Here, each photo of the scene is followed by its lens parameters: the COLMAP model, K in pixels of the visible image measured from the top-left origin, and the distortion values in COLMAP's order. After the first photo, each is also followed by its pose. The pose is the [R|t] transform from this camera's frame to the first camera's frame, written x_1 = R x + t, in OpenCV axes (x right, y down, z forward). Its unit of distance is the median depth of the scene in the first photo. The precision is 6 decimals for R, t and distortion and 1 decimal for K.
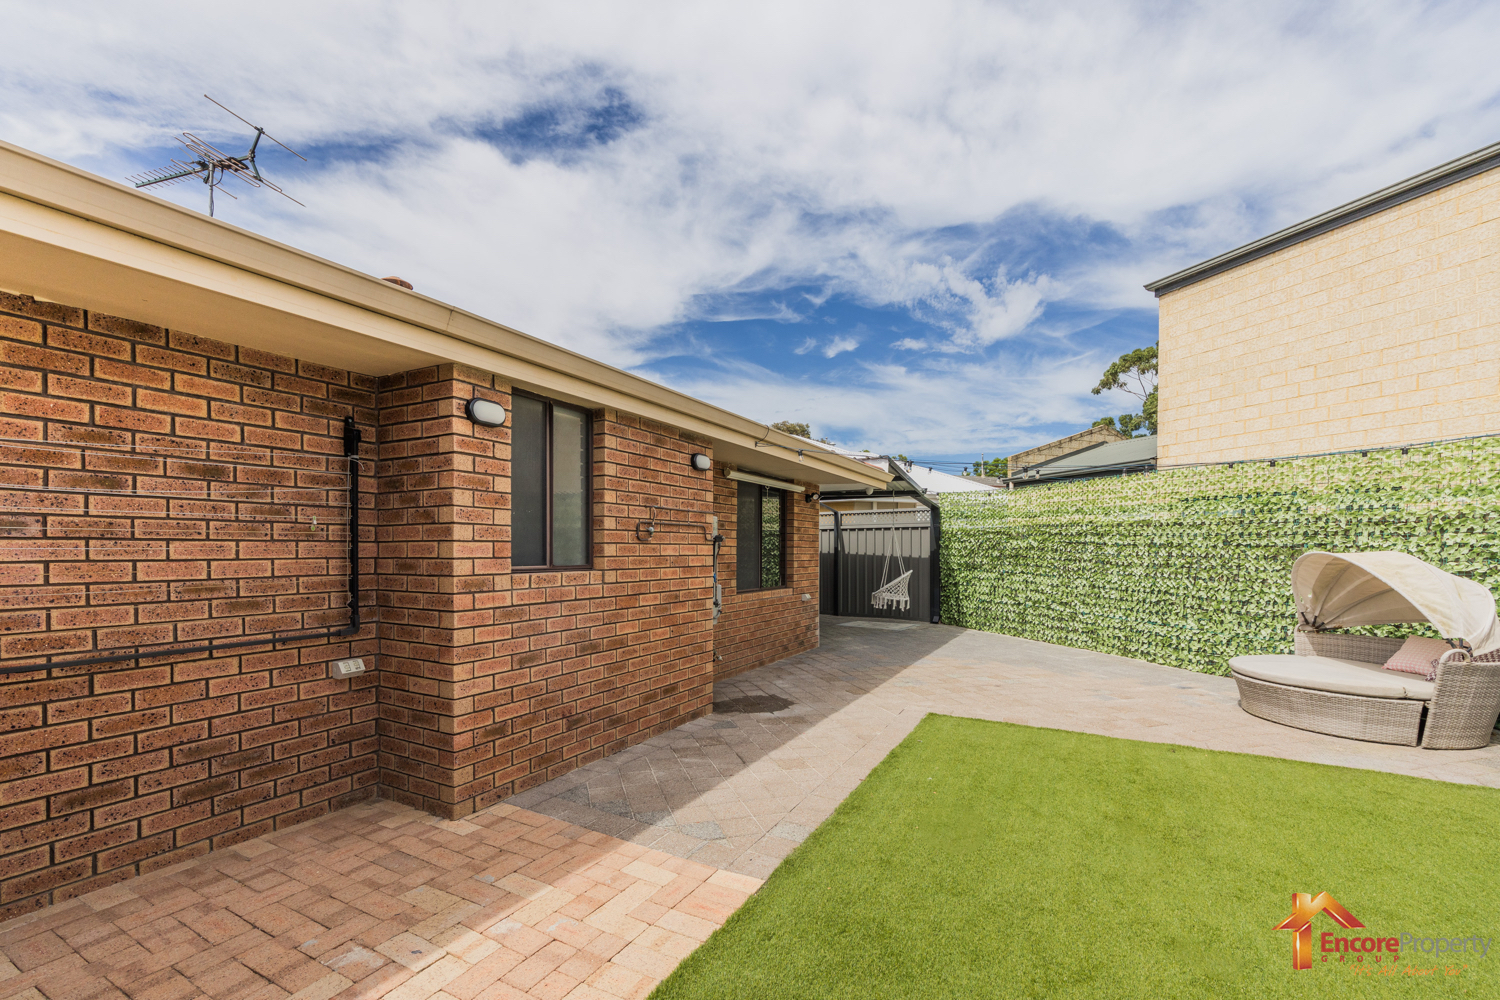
lens RADIAL K [[617.0, 0, 756.7], [0, 617.0, 552.5], [0, 0, 1]] dist [-0.000207, -0.000010]
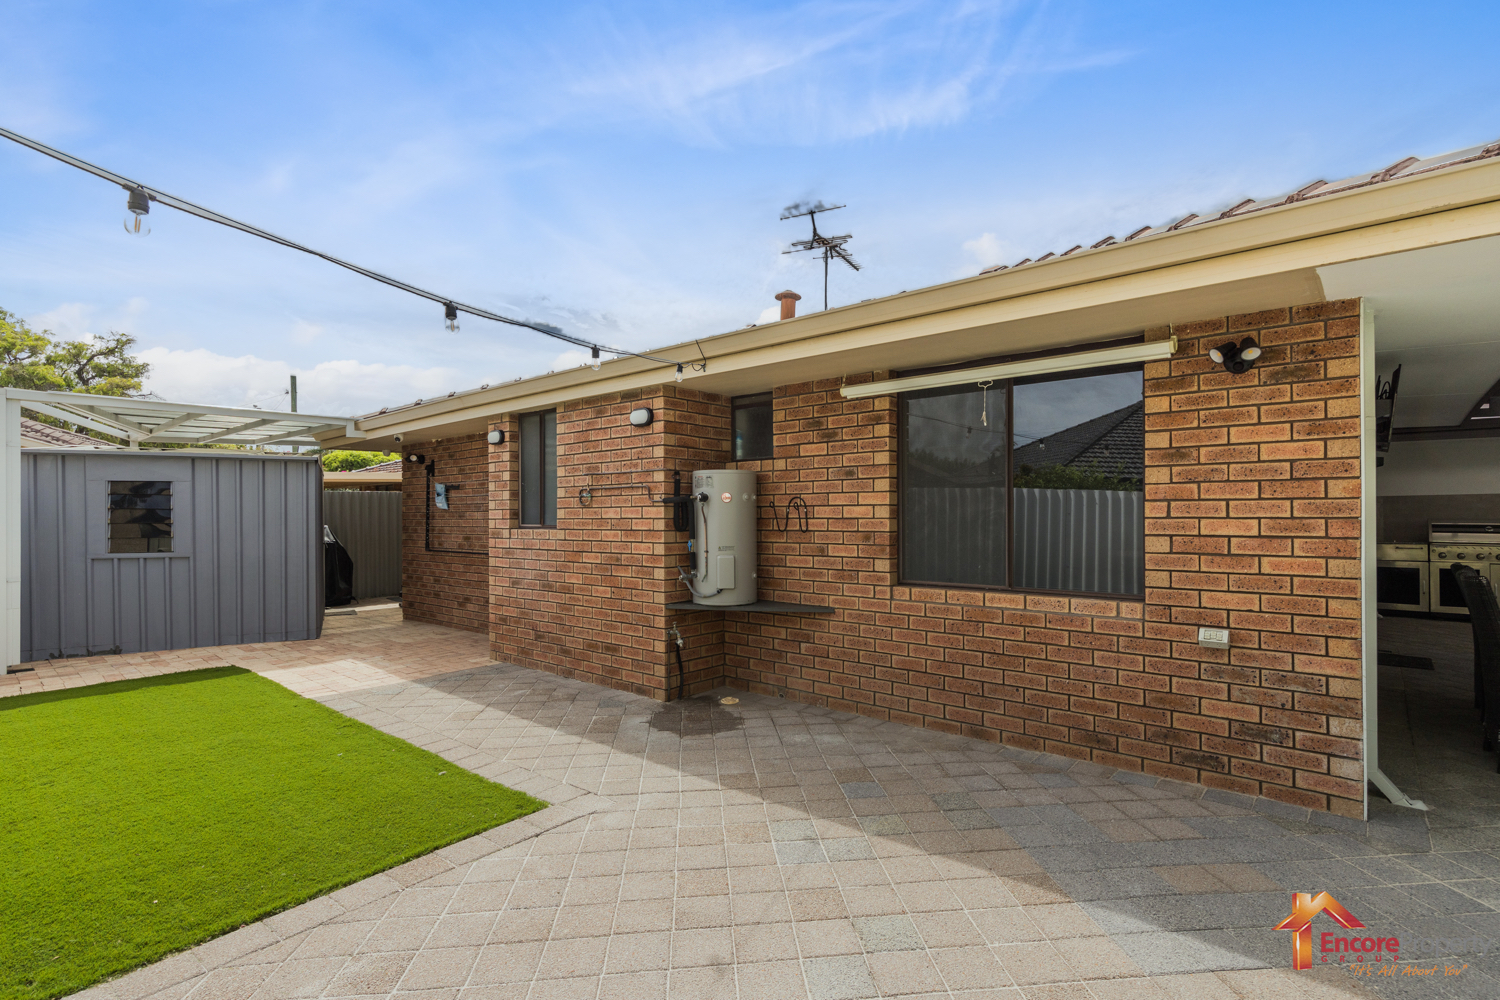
lens RADIAL K [[717.0, 0, 750.0], [0, 717.0, 509.4], [0, 0, 1]] dist [0.002814, 0.000113]
pose [[-0.206287, -0.012692, -0.978409, 1.033809], [-0.000302, 0.999917, -0.012907, 0.005396], [0.978492, -0.002367, -0.206273, 1.545514]]
